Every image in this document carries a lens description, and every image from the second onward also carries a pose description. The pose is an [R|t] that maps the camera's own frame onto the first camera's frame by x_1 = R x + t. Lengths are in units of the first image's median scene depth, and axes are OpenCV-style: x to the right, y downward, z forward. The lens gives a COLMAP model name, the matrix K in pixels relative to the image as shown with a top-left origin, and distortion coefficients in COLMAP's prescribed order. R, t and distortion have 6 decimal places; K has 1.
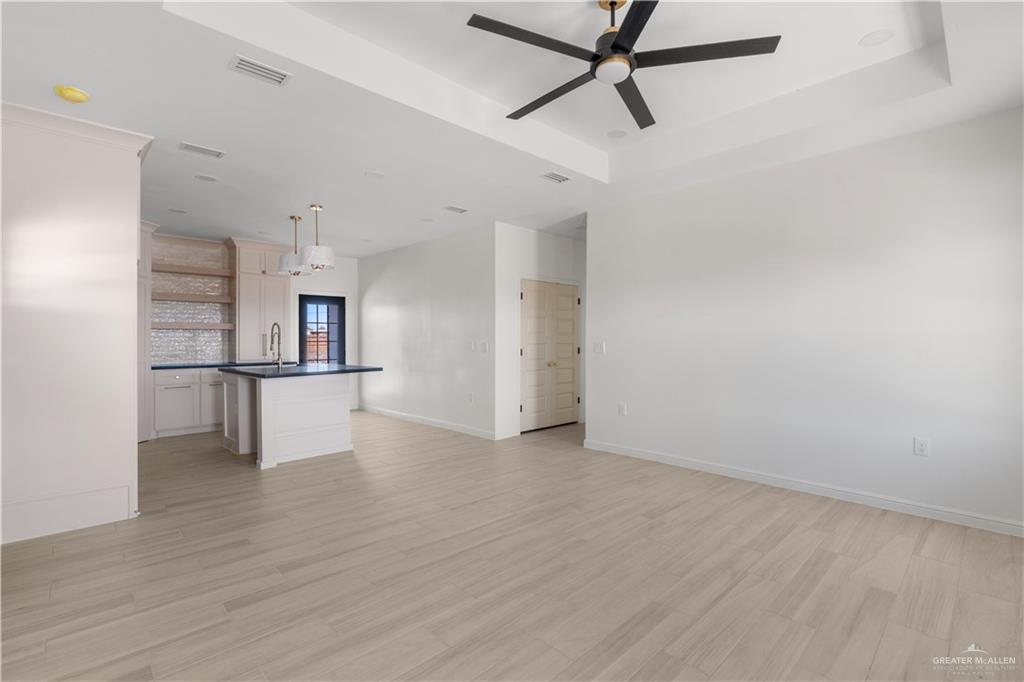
lens RADIAL K [[462.5, 0, 512.0], [0, 462.5, 341.0], [0, 0, 1]] dist [-0.001203, -0.000122]
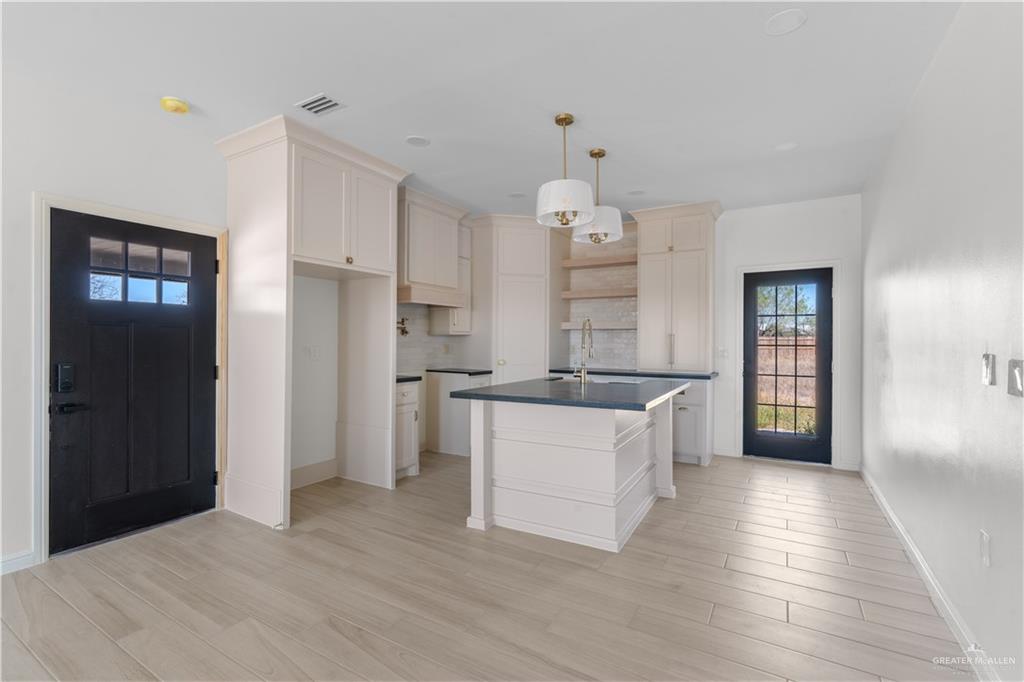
lens RADIAL K [[462.5, 0, 512.0], [0, 462.5, 341.0], [0, 0, 1]] dist [-0.001203, -0.000122]
pose [[0.258099, 0.005914, -0.966100, 0.204763], [-0.009707, 0.999947, 0.003528, -0.009288], [0.966070, 0.008467, 0.258143, 1.188948]]
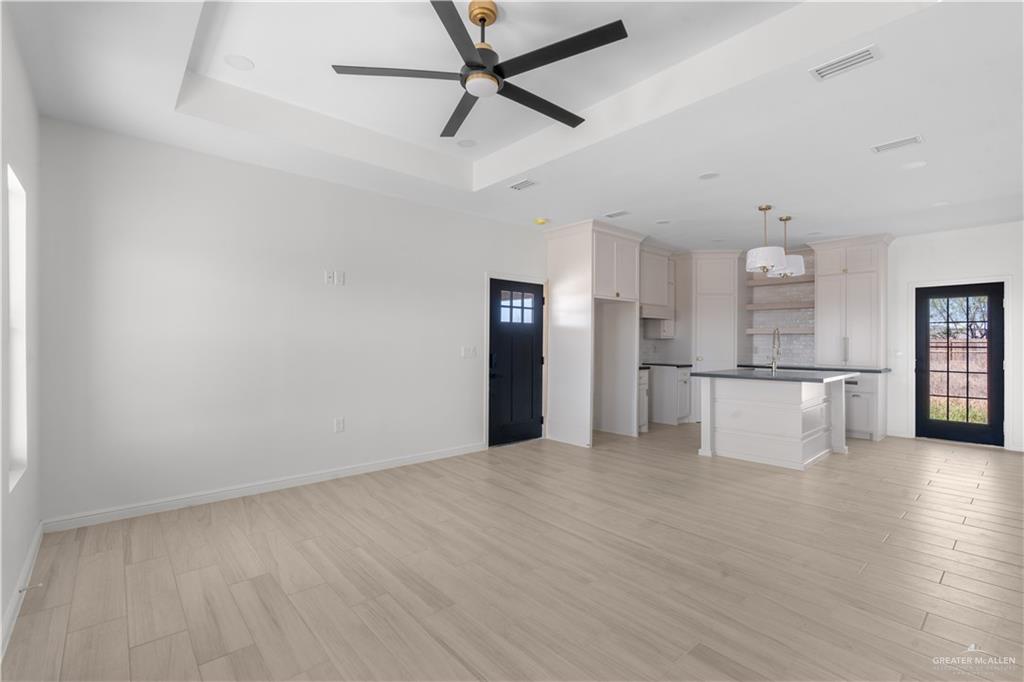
lens RADIAL K [[463.8, 0, 512.0], [0, 463.8, 341.0], [0, 0, 1]] dist [0.008313, 0.000187]
pose [[-0.043307, 0.000806, -0.999062, 0.878086], [-0.009160, 0.999957, 0.001204, -0.007816], [0.999020, 0.009204, -0.043297, 0.776950]]
